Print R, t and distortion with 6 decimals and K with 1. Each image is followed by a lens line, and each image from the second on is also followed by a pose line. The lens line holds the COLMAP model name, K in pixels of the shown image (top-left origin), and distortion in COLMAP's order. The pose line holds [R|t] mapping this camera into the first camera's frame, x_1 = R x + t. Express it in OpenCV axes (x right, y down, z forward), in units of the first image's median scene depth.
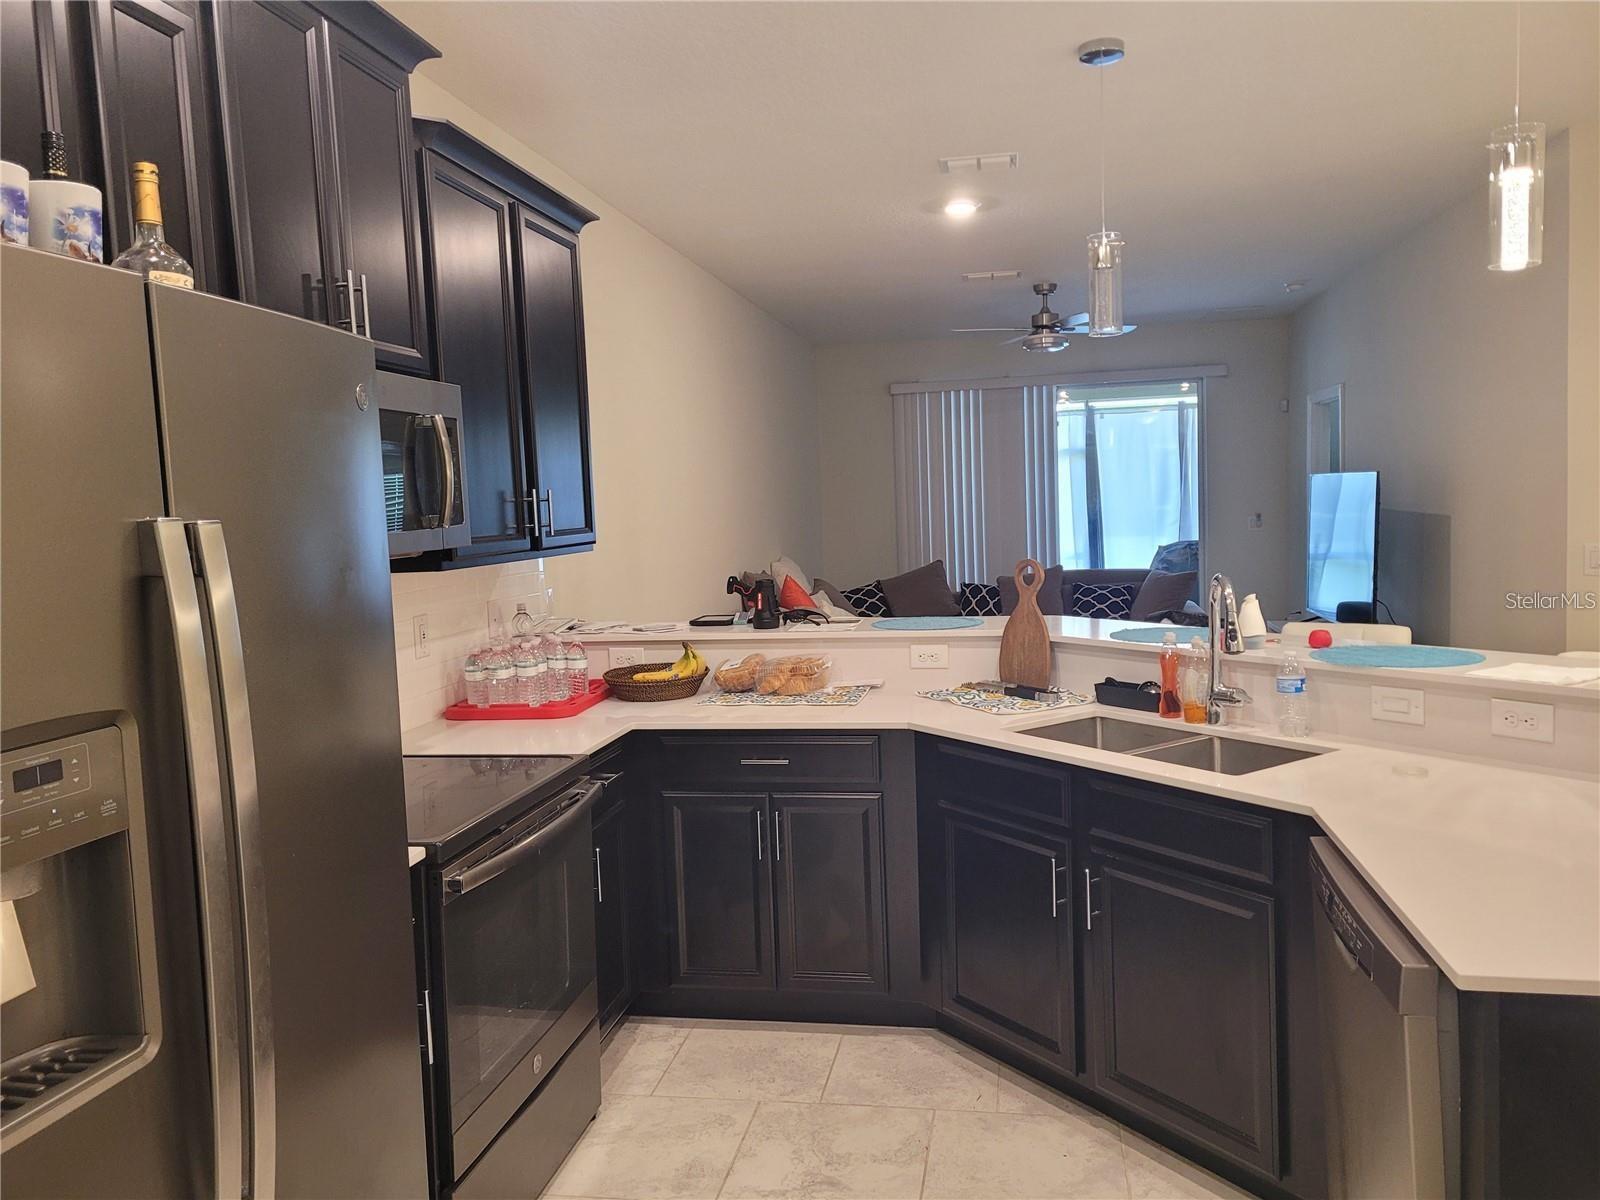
lens RADIAL K [[1172.8, 0, 800.0], [0, 1172.8, 600.0], [0, 0, 1]] dist [0.012481, 0.001986]
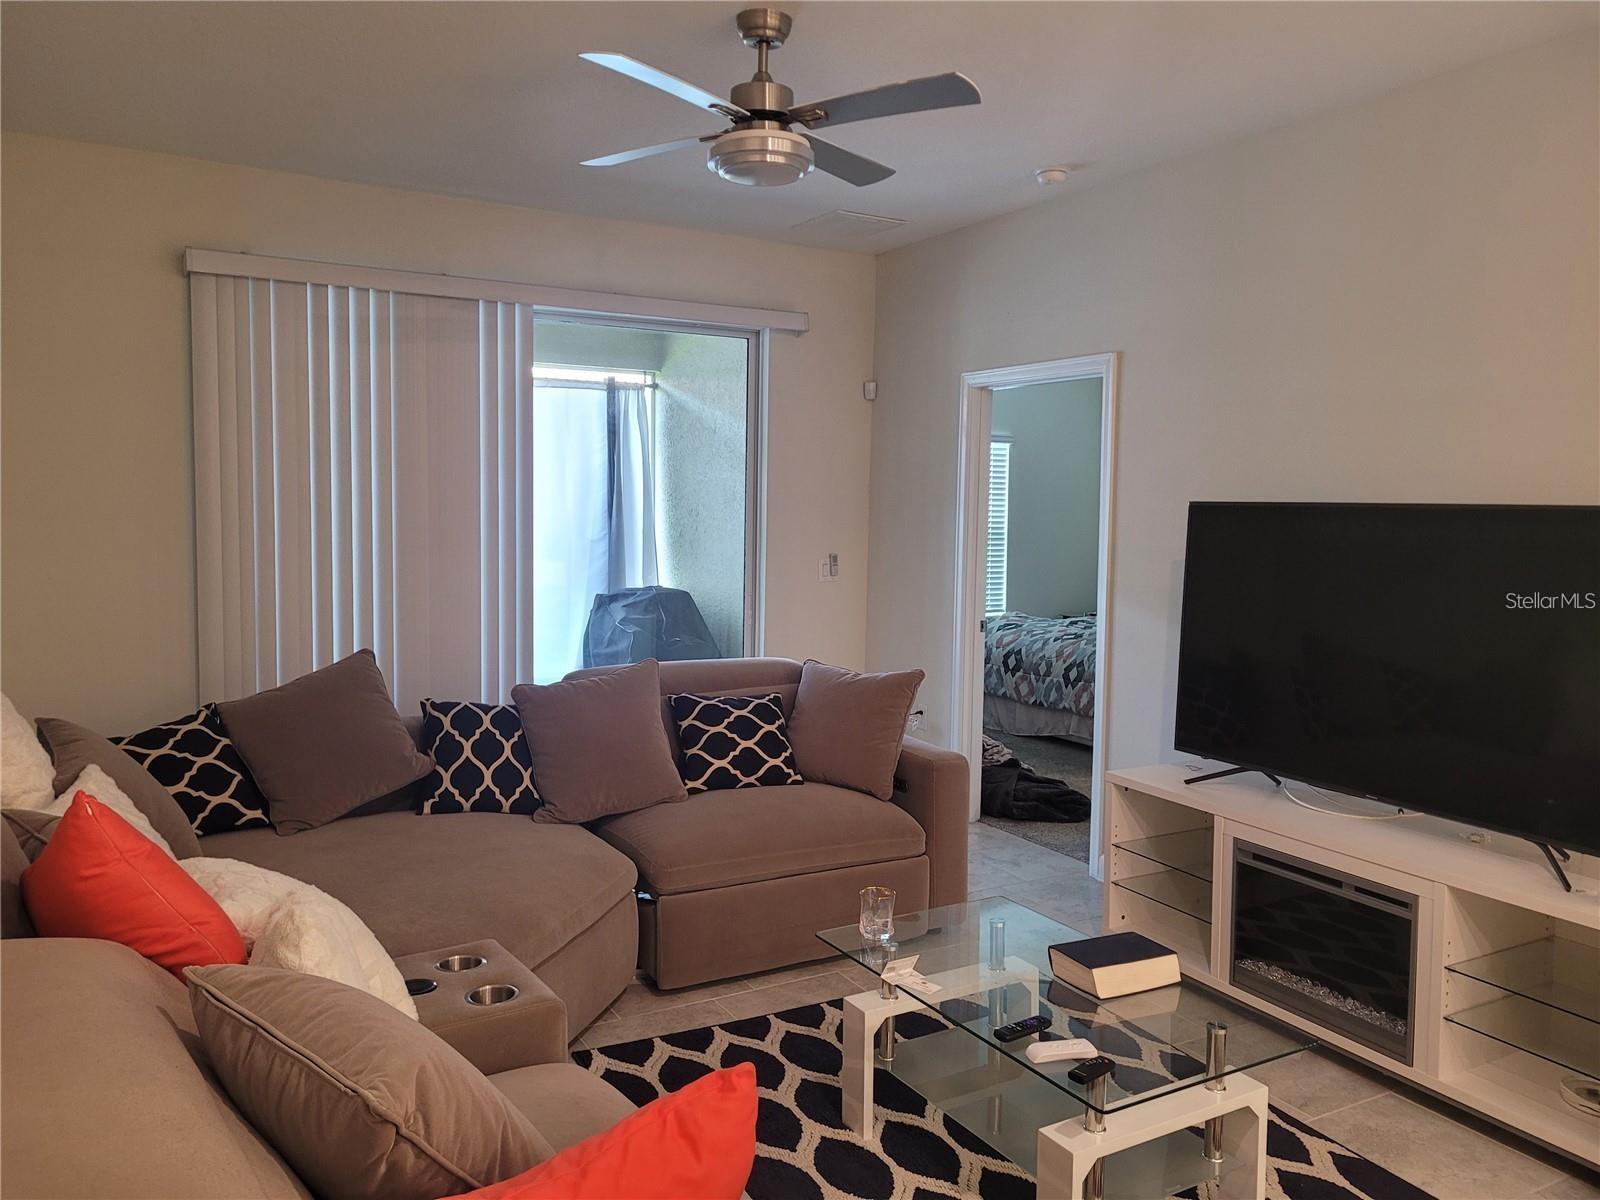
lens RADIAL K [[1172.8, 0, 800.0], [0, 1172.8, 600.0], [0, 0, 1]] dist [0.012481, 0.001986]
pose [[0.748634, -0.006838, 0.662948, -0.052513], [0.016482, 0.999830, -0.008301, -0.048007], [-0.662778, 0.017141, 0.748619, 0.578870]]
